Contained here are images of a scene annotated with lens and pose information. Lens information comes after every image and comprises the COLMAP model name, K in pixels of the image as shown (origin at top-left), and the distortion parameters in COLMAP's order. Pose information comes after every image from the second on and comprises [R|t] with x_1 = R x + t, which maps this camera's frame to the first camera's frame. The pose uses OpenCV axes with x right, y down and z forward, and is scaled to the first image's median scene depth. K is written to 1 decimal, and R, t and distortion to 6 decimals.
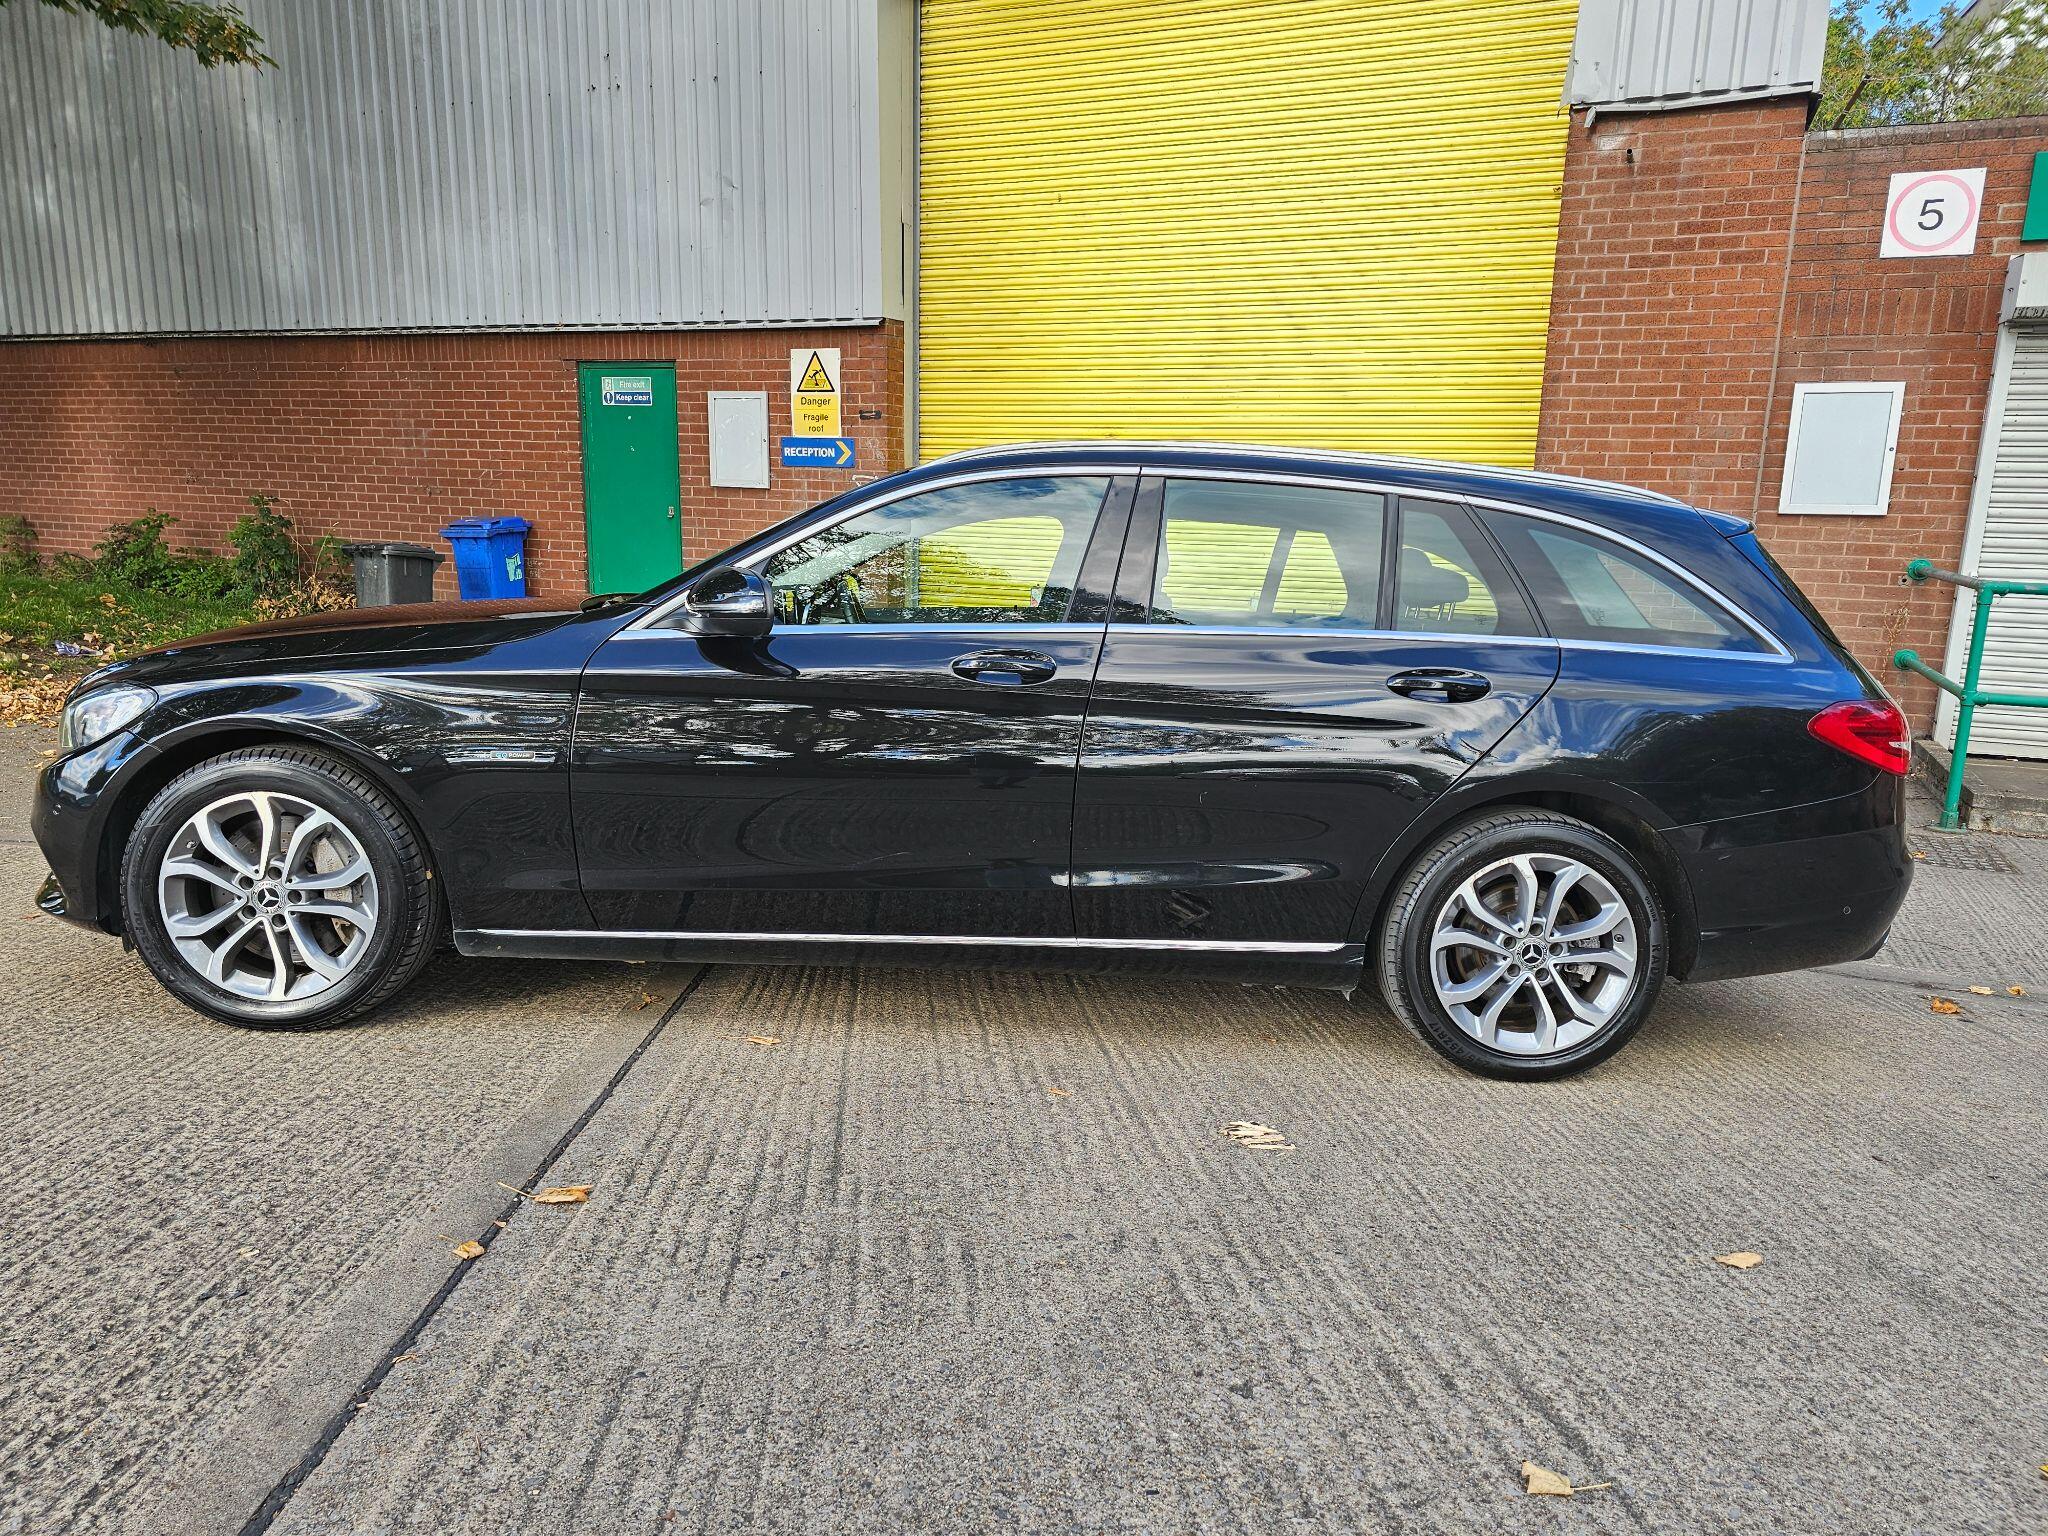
lens RADIAL K [[1378.0, 0, 1027.4], [0, 1378.0, 770.8], [0, 0, 1]] dist [0.039490, -0.027922]
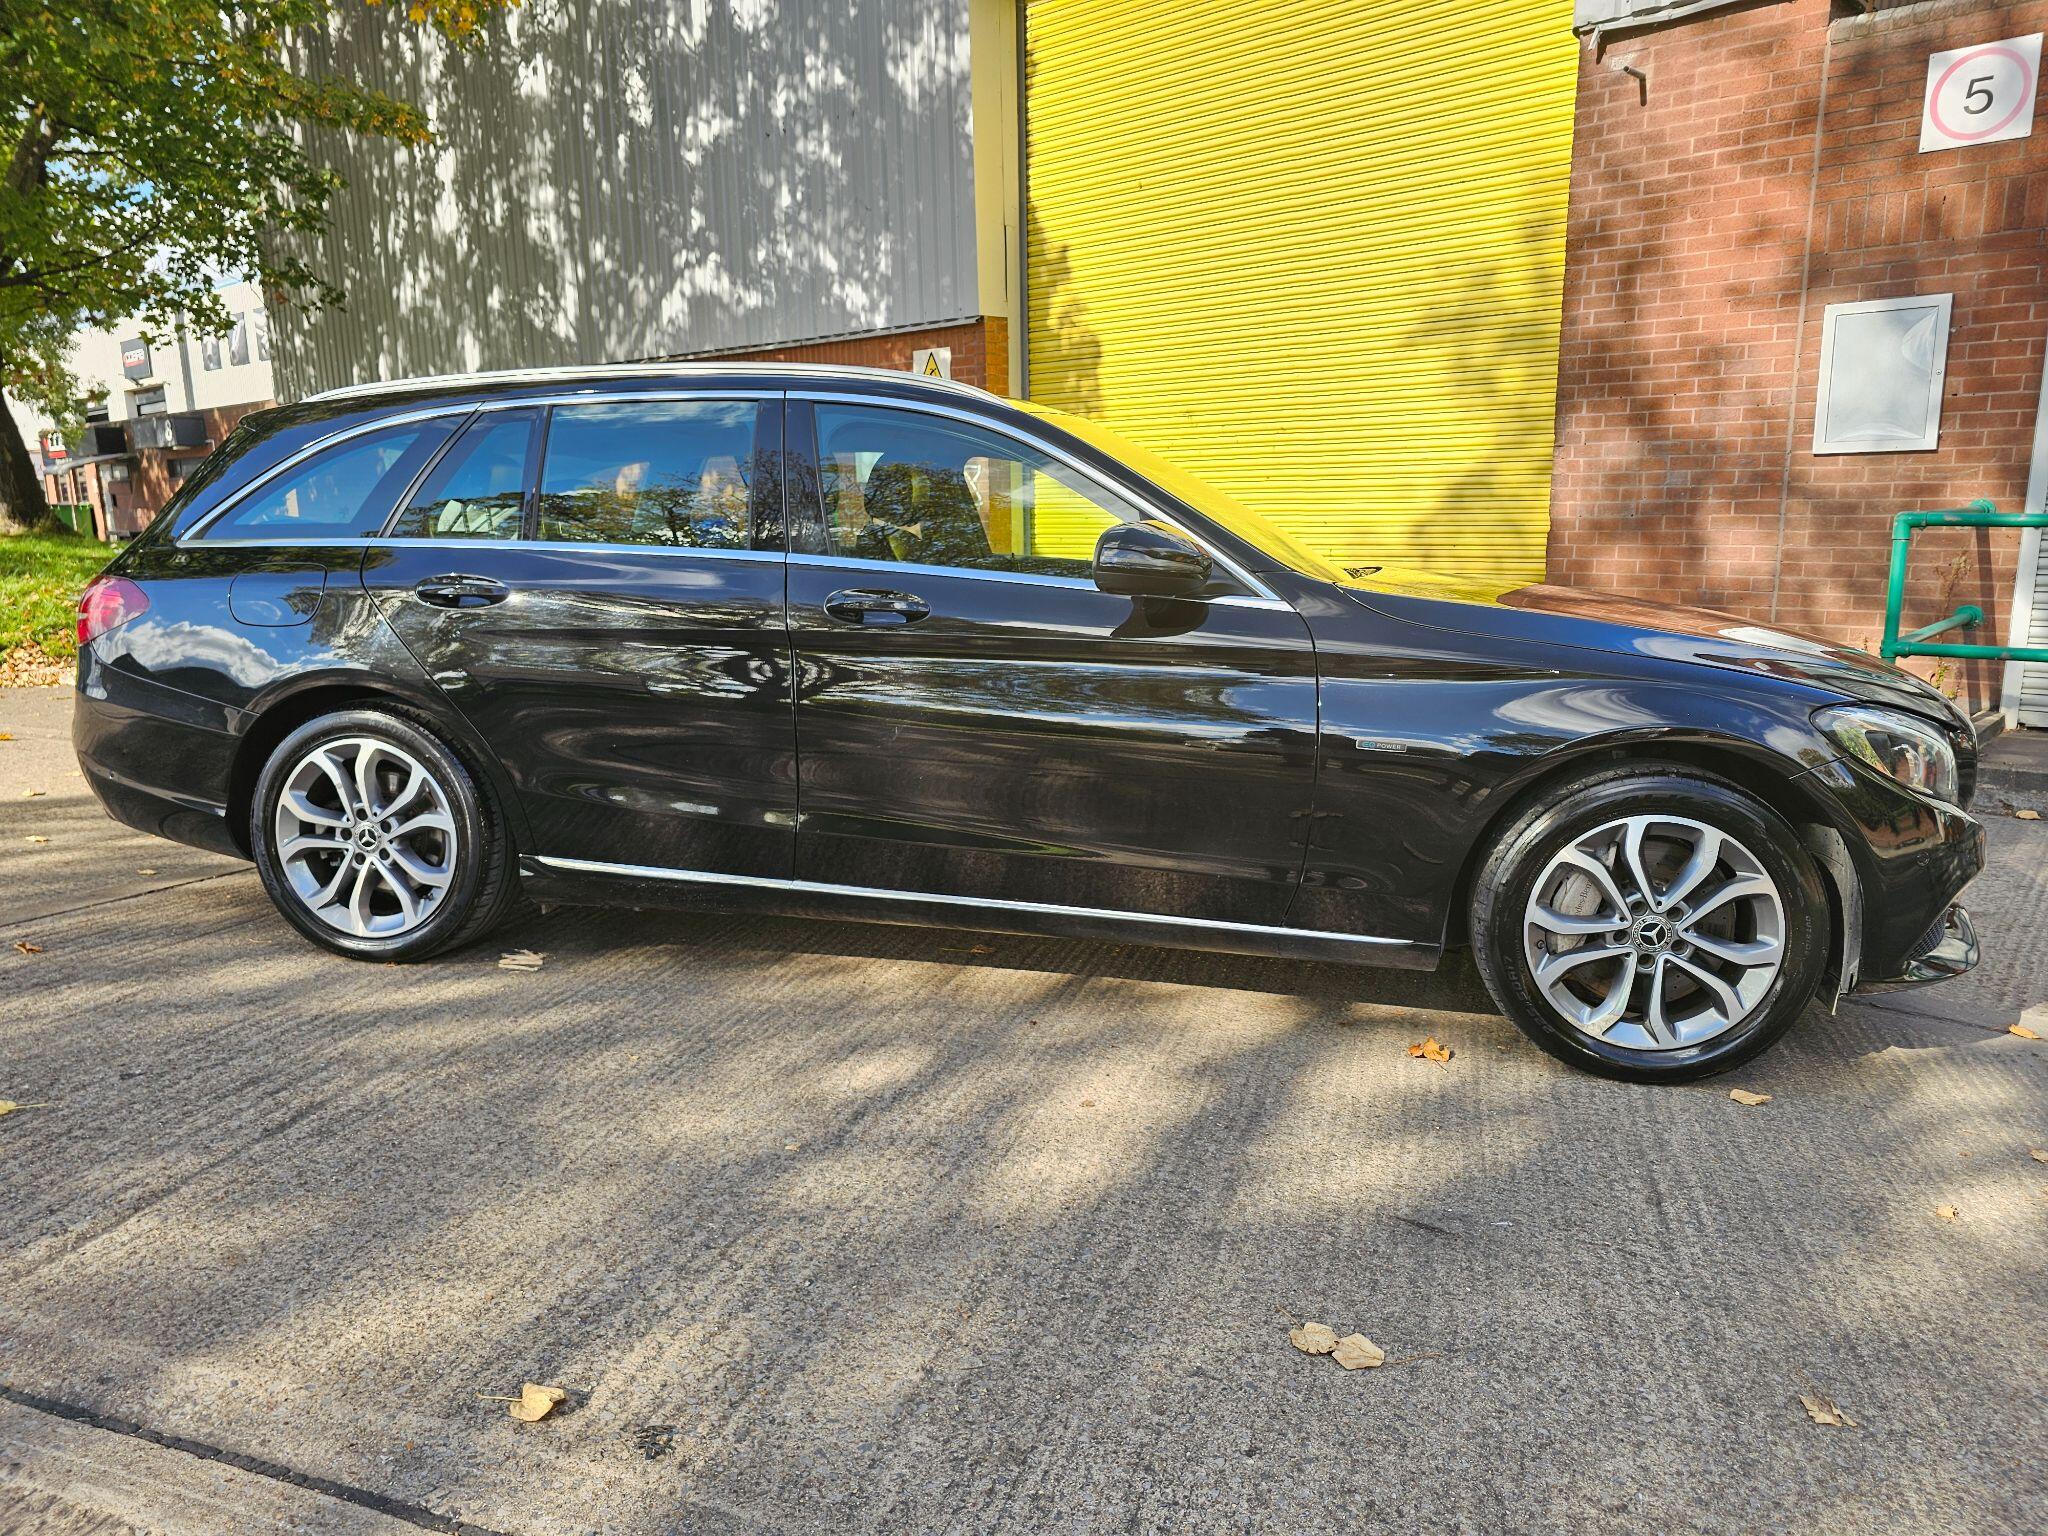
lens RADIAL K [[1378.0, 0, 1027.1], [0, 1378.0, 763.9], [0, 0, 1]] dist [0.039490, -0.027922]
pose [[0.944175, 0.026733, -0.328358, 0.365952], [-0.031342, 0.999470, -0.008754, 0.035286], [0.327950, 0.018556, 0.944513, 0.005687]]
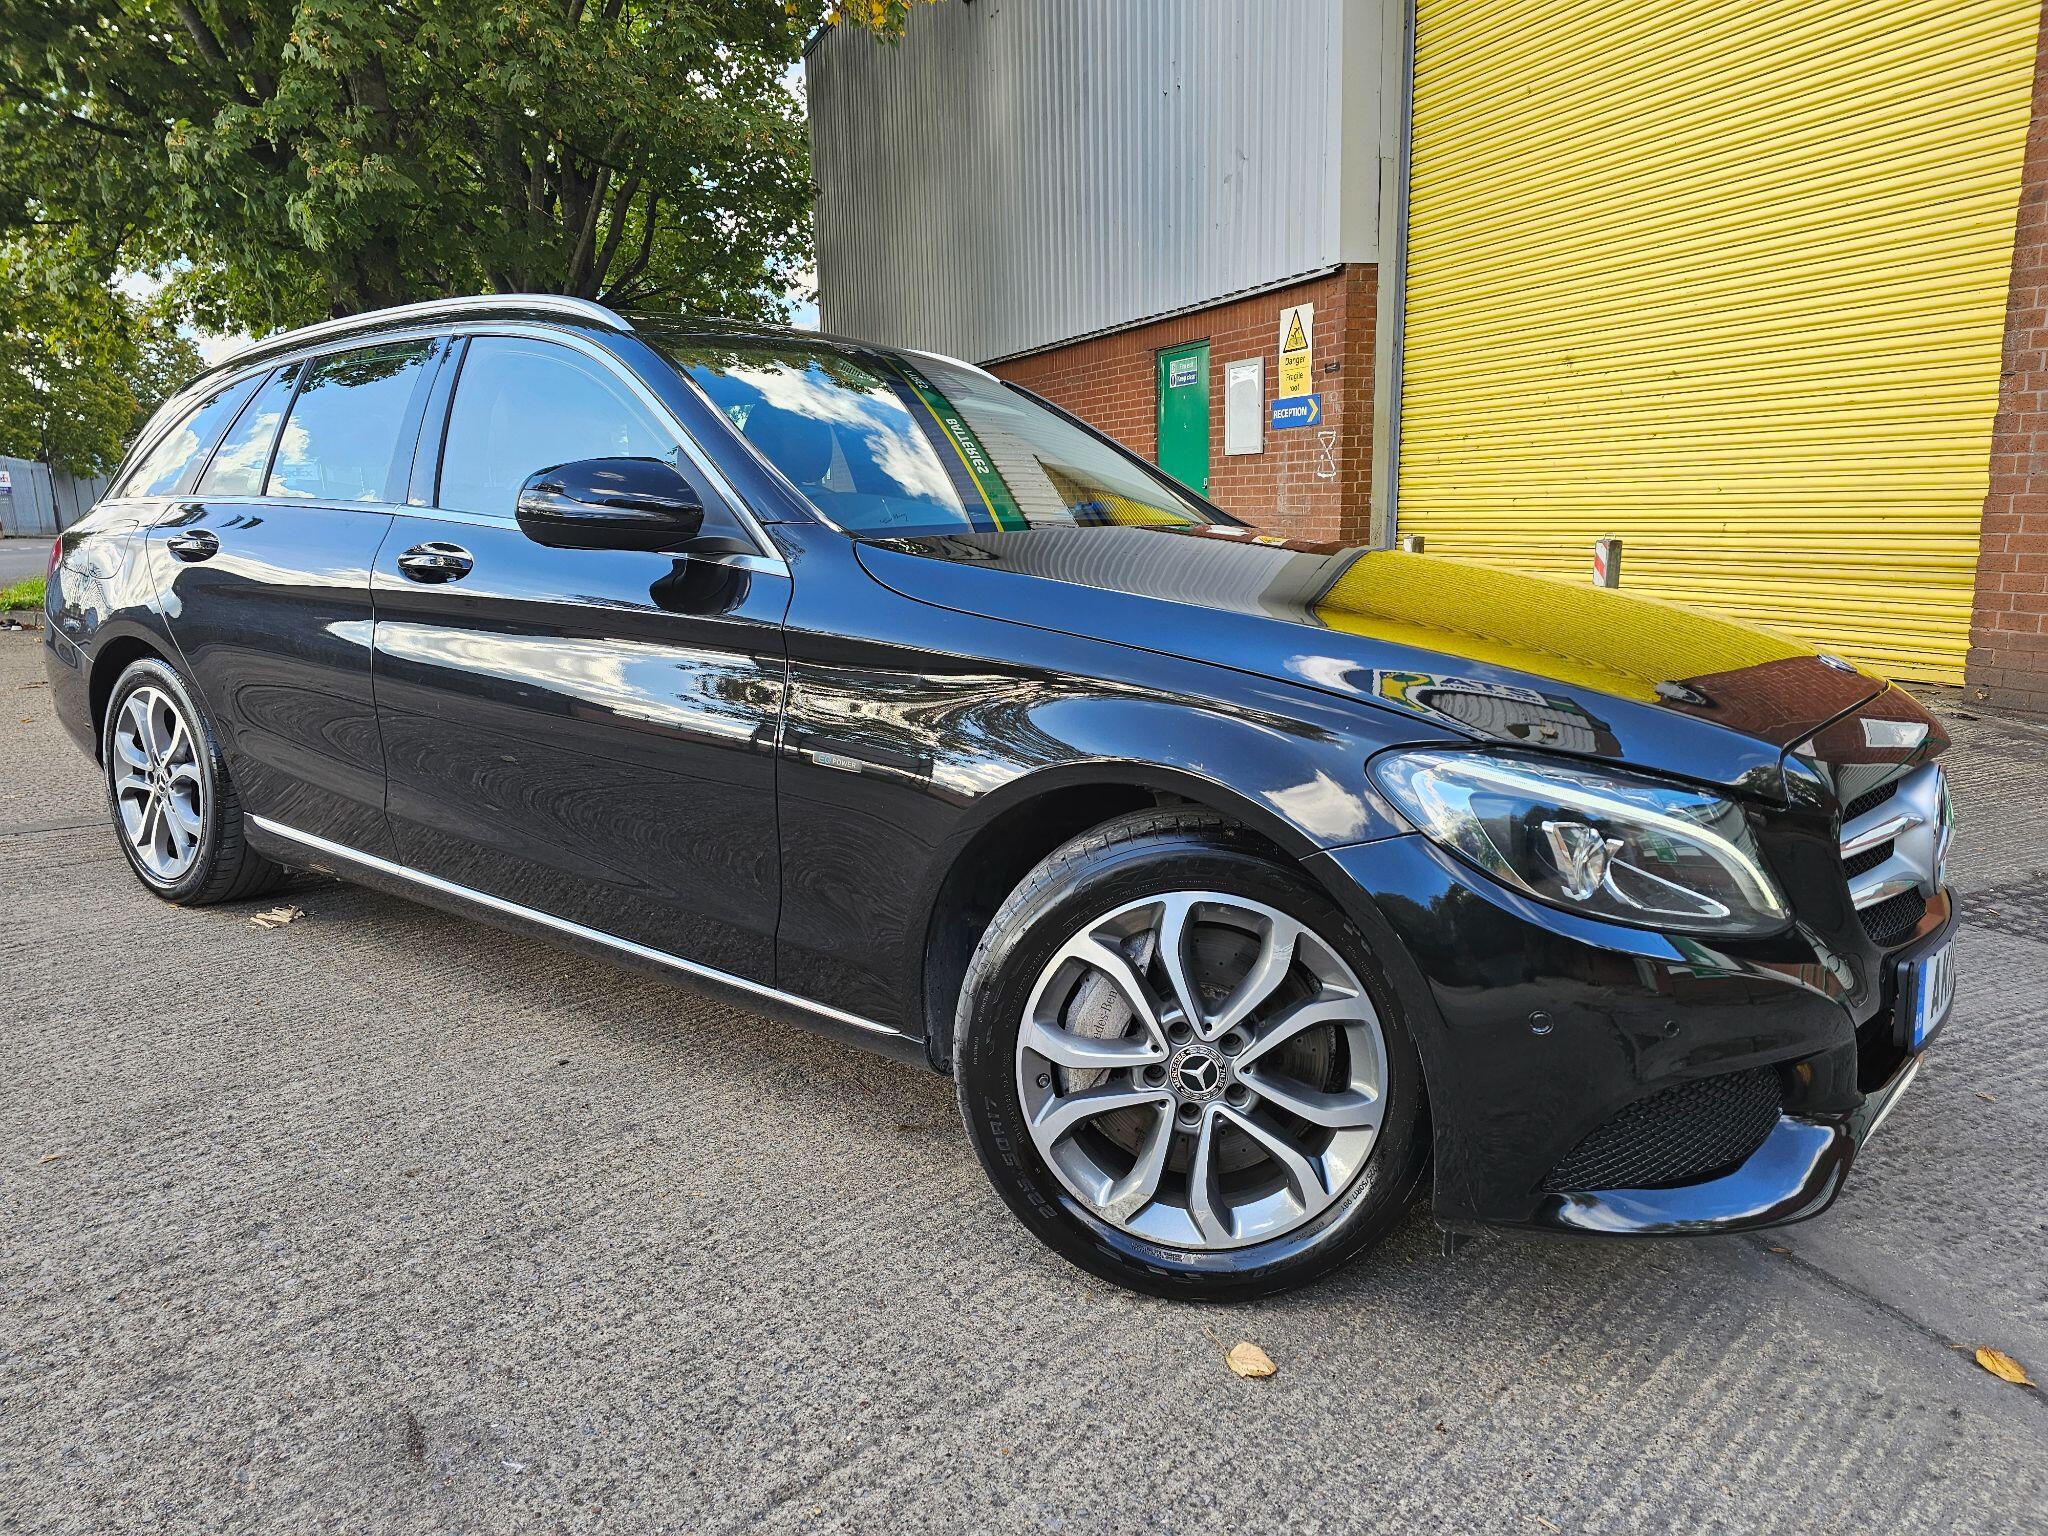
lens RADIAL K [[1378.0, 0, 1027.9], [0, 1378.0, 773.4], [0, 0, 1]] dist [0.039490, -0.027922]
pose [[0.717493, 0.097316, -0.689734, 0.546176], [-0.101421, 0.994236, 0.034776, 0.013828], [0.689143, 0.045002, 0.723227, 0.218874]]
